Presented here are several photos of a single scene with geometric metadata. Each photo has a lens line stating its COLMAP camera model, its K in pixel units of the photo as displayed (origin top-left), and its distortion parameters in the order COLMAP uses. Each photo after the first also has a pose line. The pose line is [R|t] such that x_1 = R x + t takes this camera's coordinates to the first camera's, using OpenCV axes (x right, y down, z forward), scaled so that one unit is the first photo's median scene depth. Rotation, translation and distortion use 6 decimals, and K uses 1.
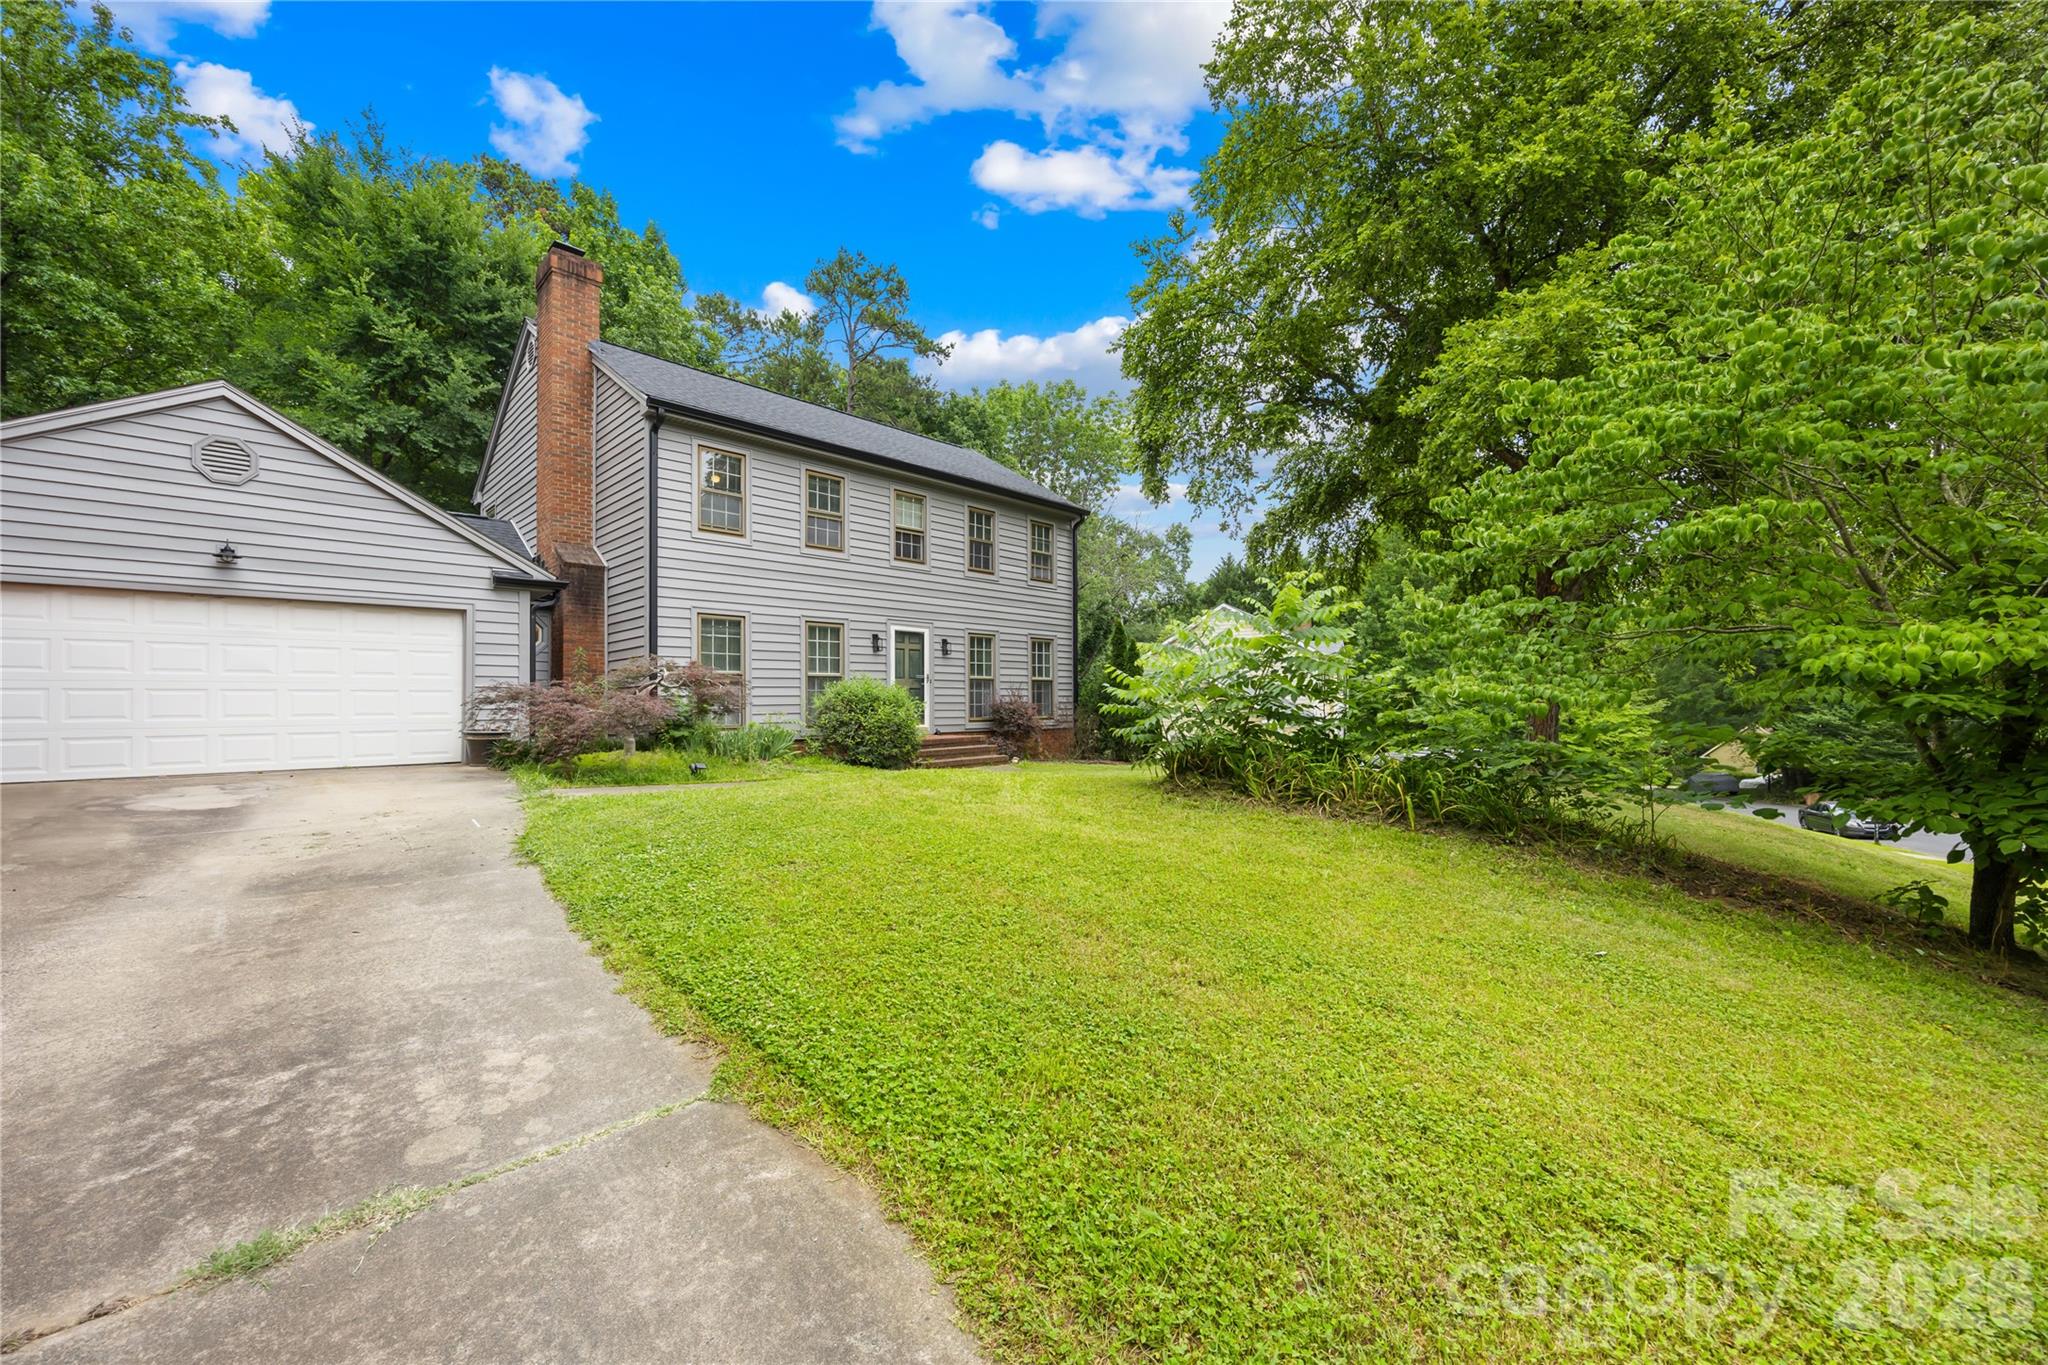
lens RADIAL K [[784.3, 0, 1024.0], [0, 784.3, 682.5], [0, 0, 1]] dist [-0.000803, 0.000020]
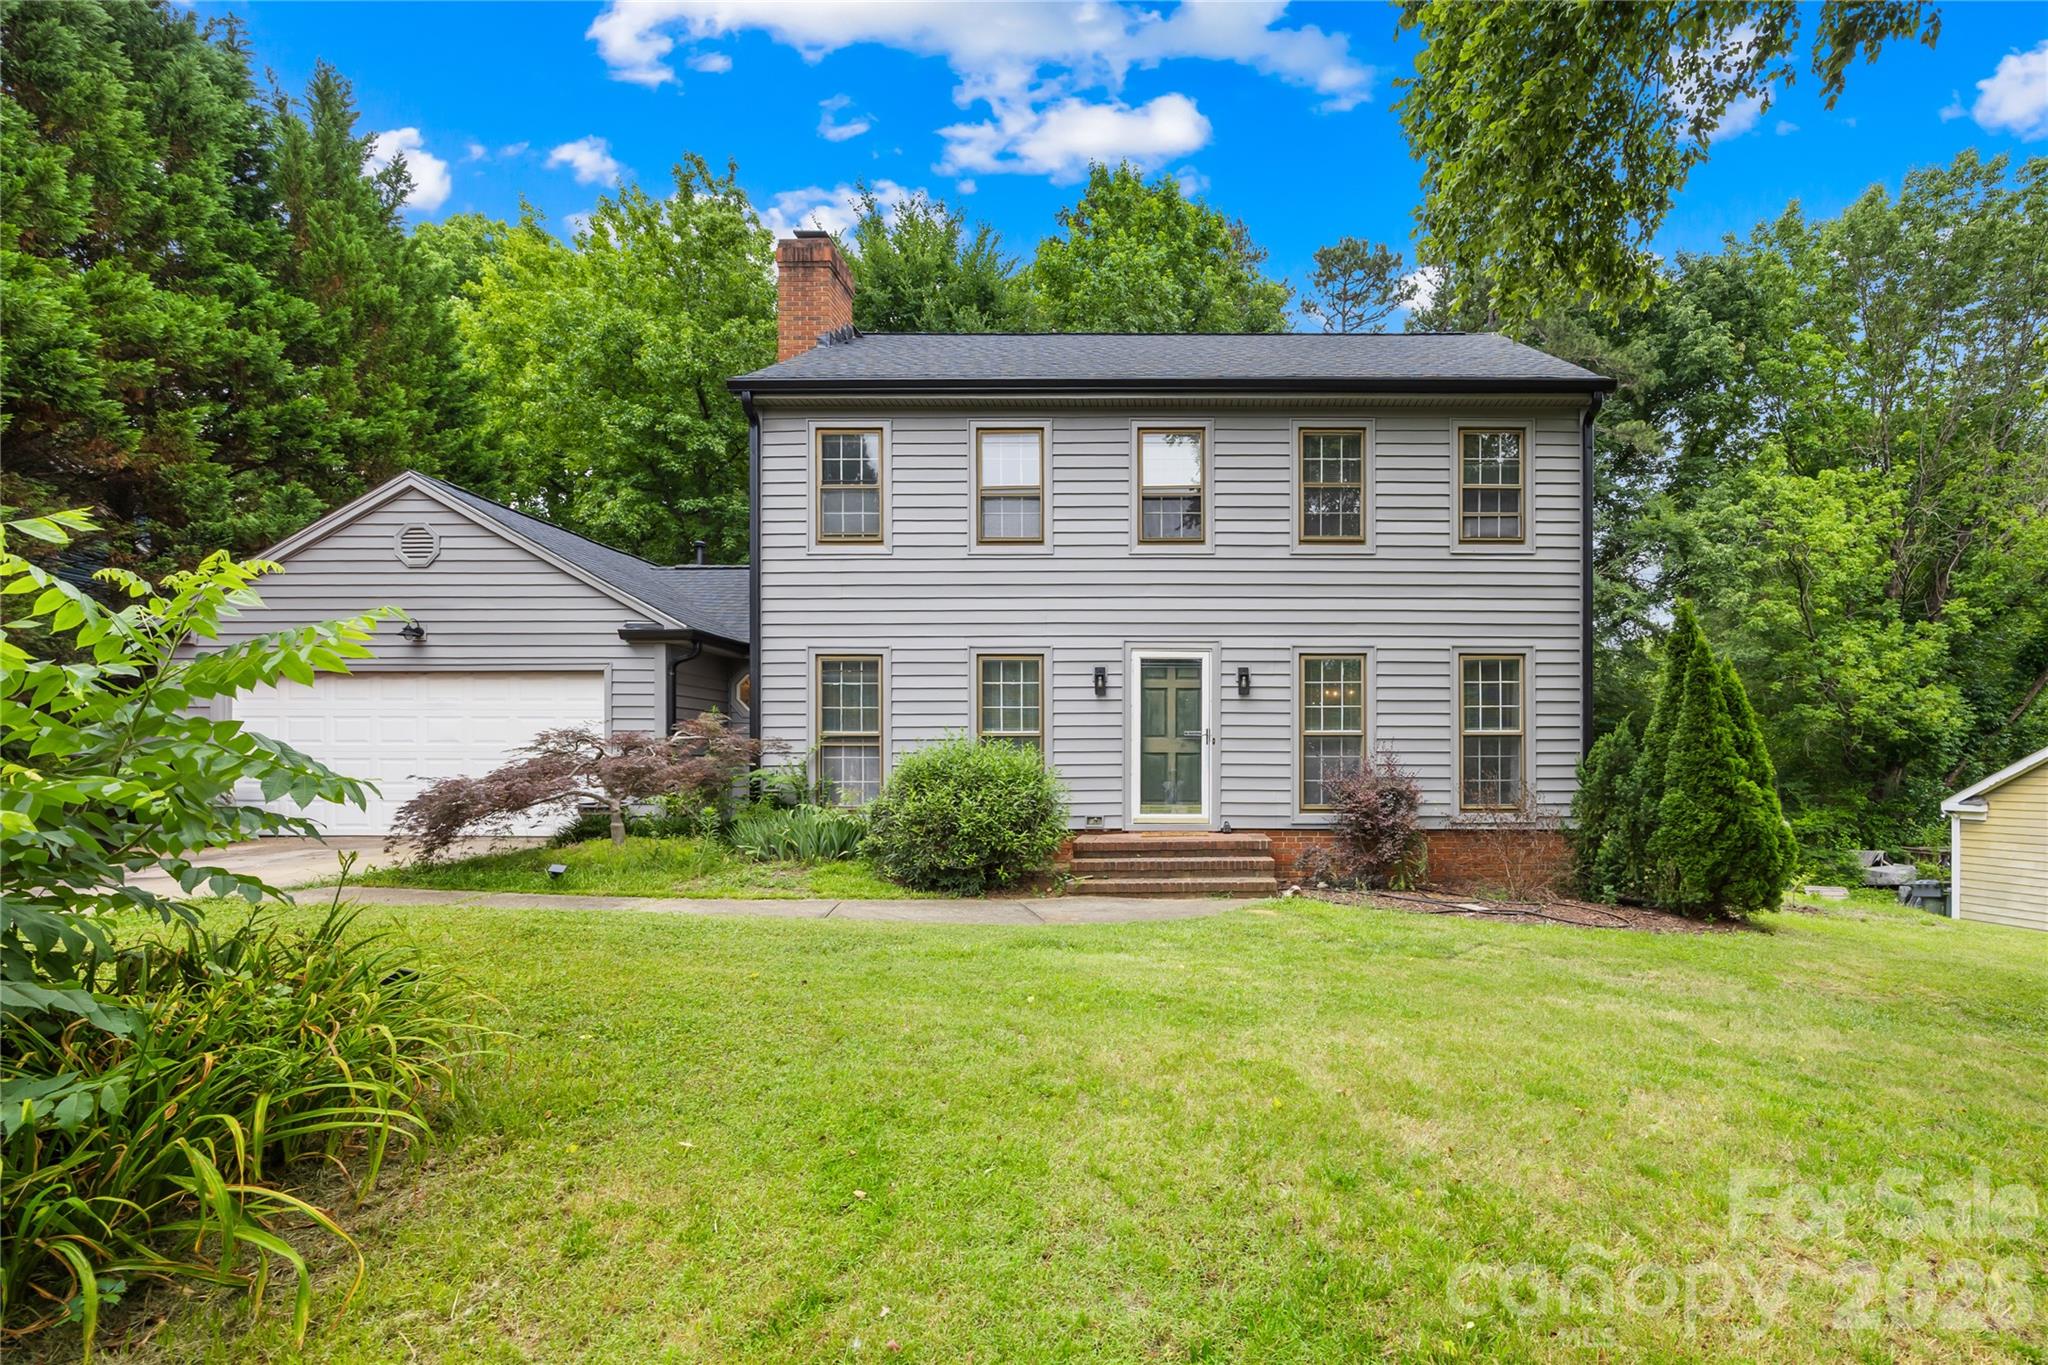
lens RADIAL K [[1039.4, 0, 1024.0], [0, 1039.4, 766.8], [0, 0, 1]] dist [-0.003061, -0.000192]
pose [[0.692910, 0.003011, -0.721018, 0.351193], [0.010811, 0.999835, 0.014565, 0.004965], [0.720943, -0.017887, 0.692763, 0.364263]]
